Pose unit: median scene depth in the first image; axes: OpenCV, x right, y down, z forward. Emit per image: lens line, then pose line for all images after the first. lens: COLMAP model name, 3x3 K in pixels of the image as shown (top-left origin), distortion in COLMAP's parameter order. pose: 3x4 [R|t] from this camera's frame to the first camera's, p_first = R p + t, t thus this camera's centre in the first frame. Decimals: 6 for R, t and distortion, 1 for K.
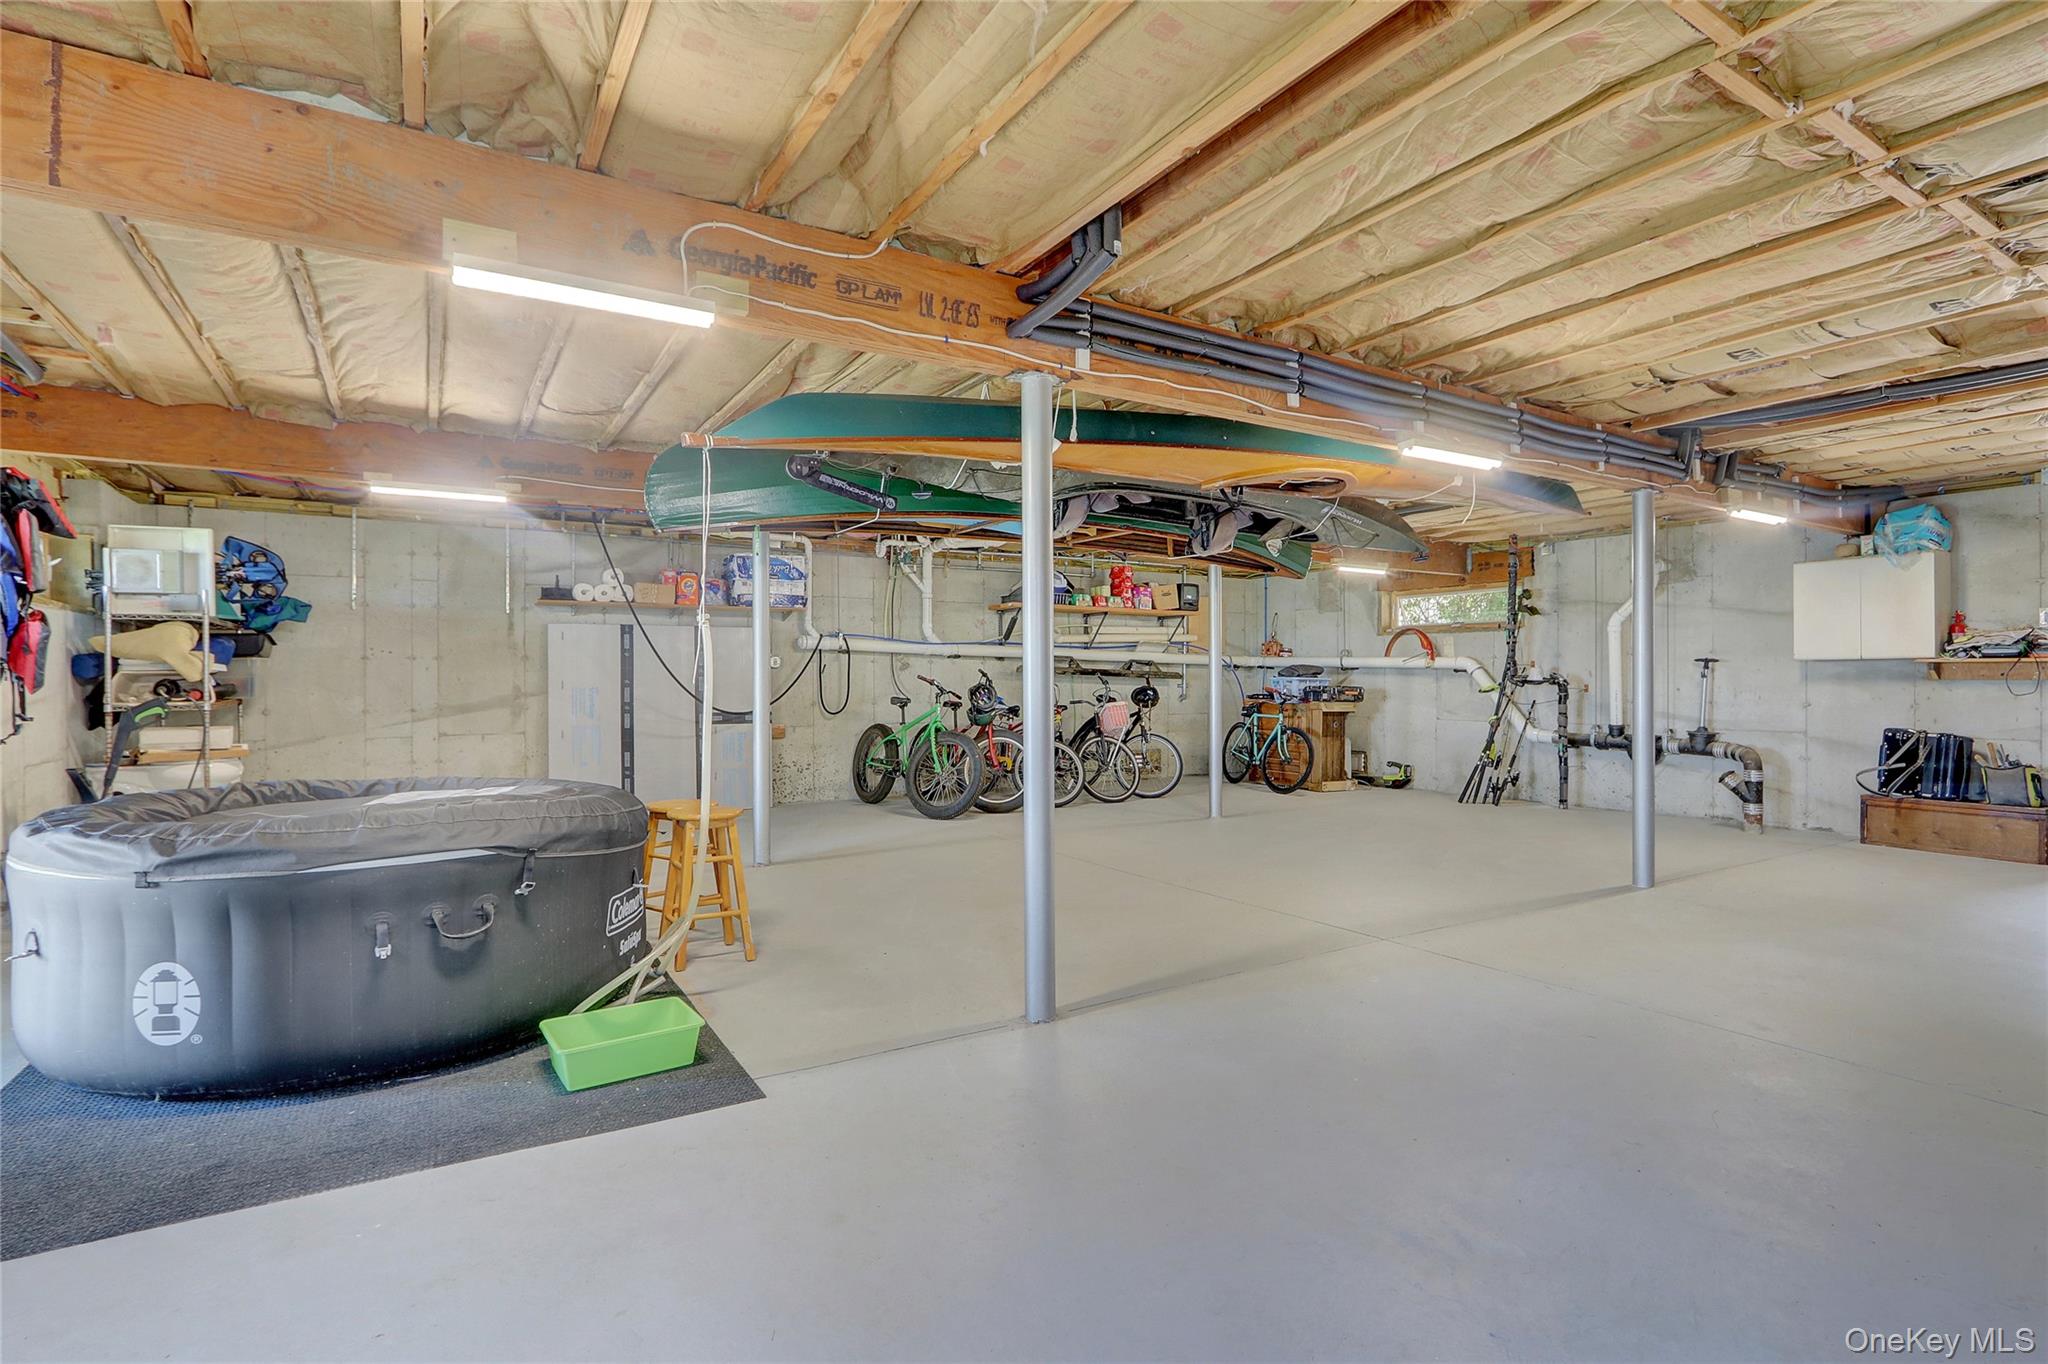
lens RADIAL K [[964.8, 0, 1011.2], [0, 964.8, 682.5], [0, 0, 1]] dist [-0.003684, -0.000708]
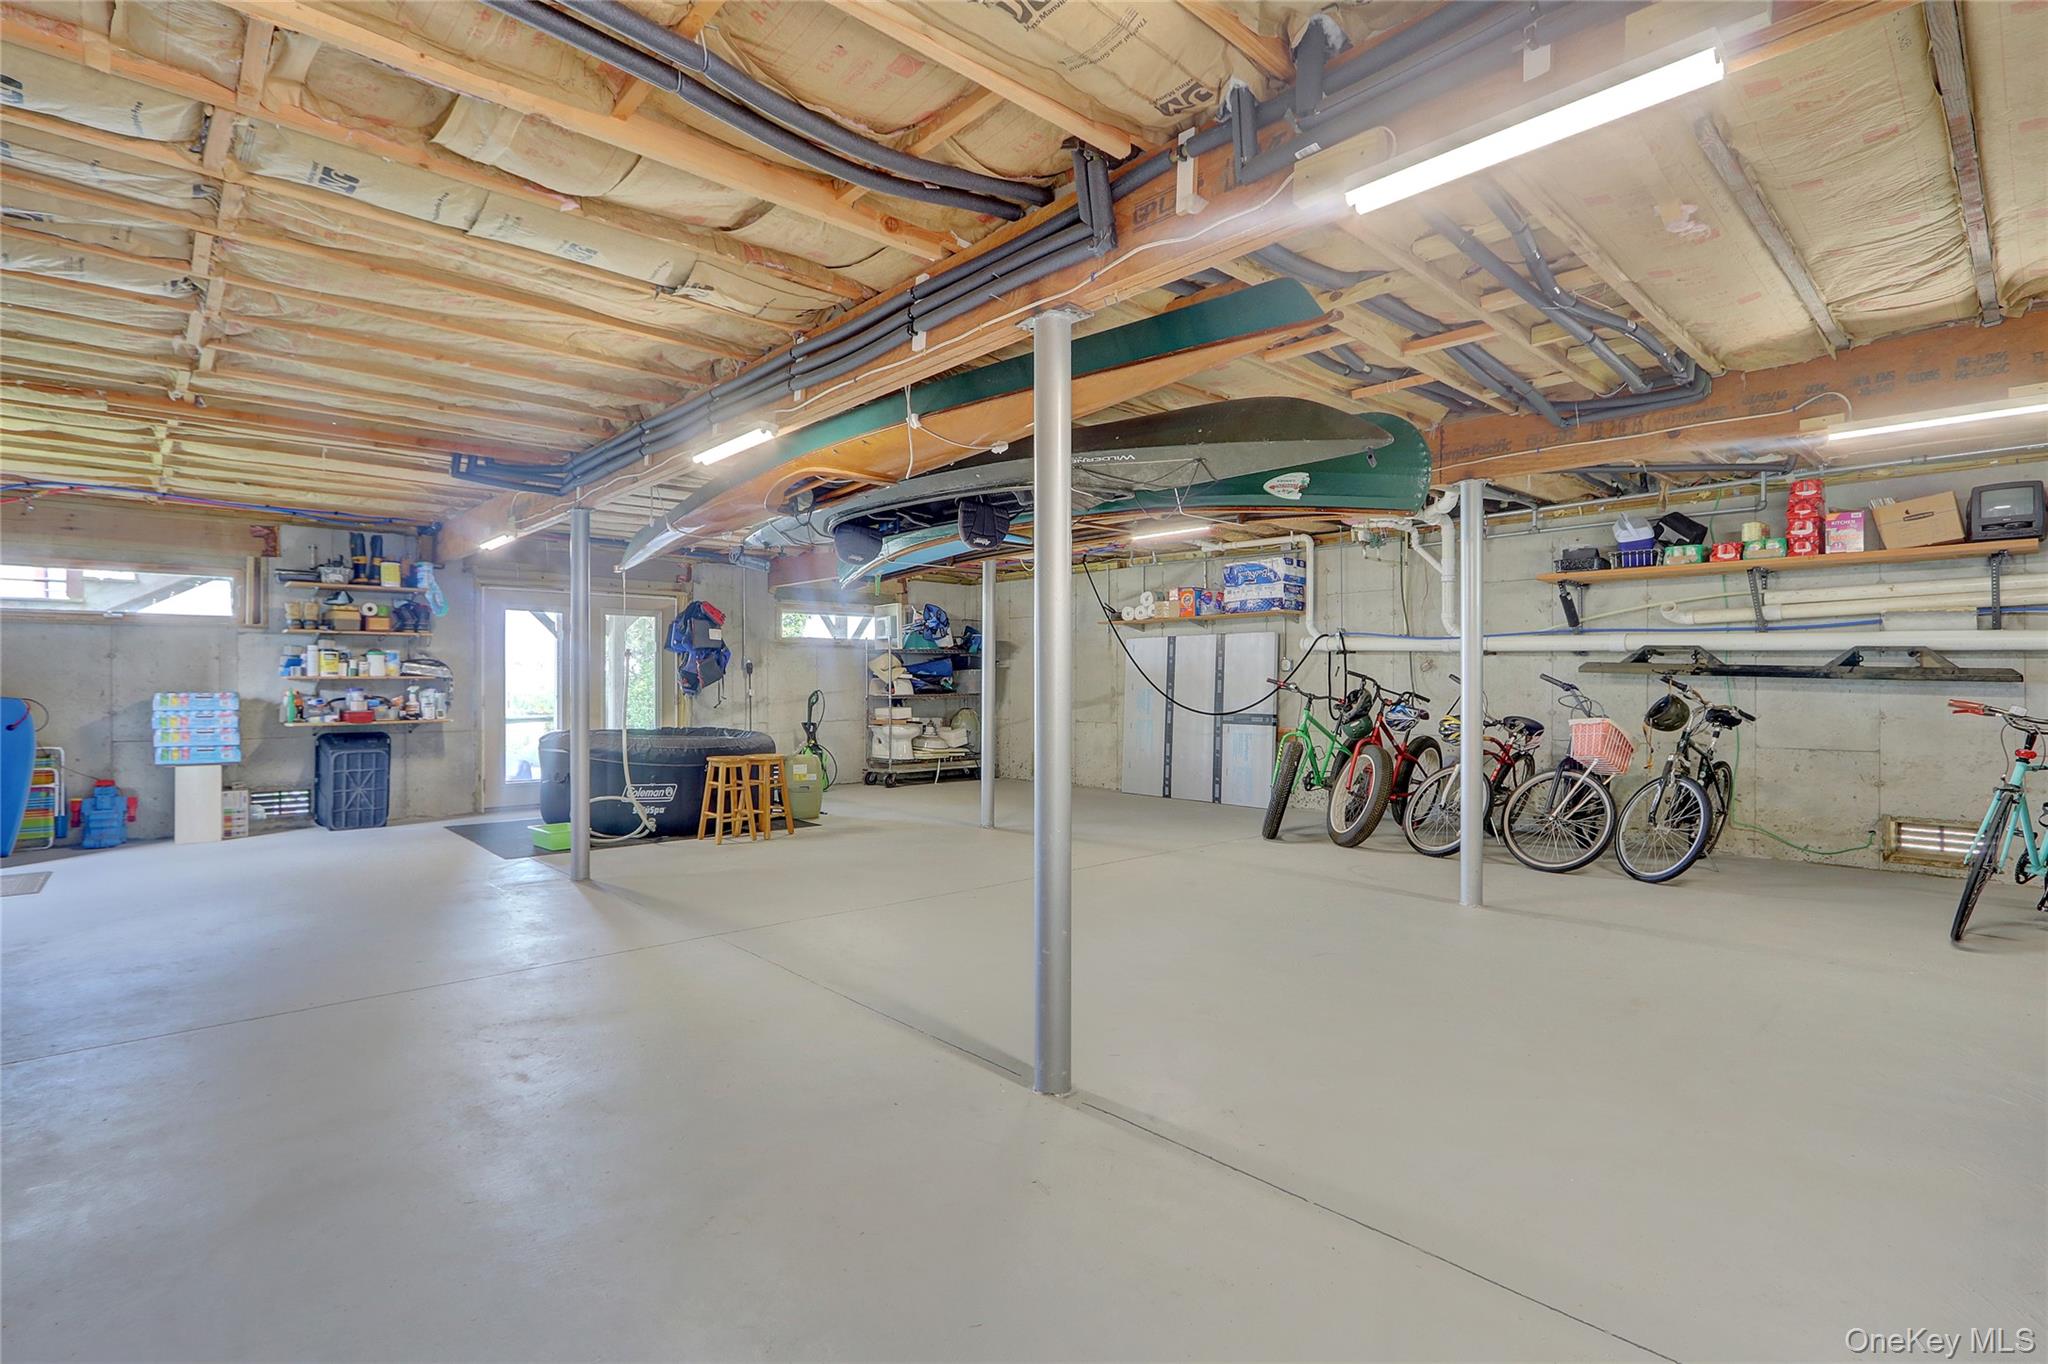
lens RADIAL K [[964.8, 0, 1012.5], [0, 964.8, 681.2], [0, 0, 1]] dist [-0.003684, -0.000708]
pose [[0.205692, 0.001881, -0.978615, 0.631706], [0.000683, 0.999998, 0.002066, -0.006315], [0.978617, -0.001094, 0.205690, 0.484435]]
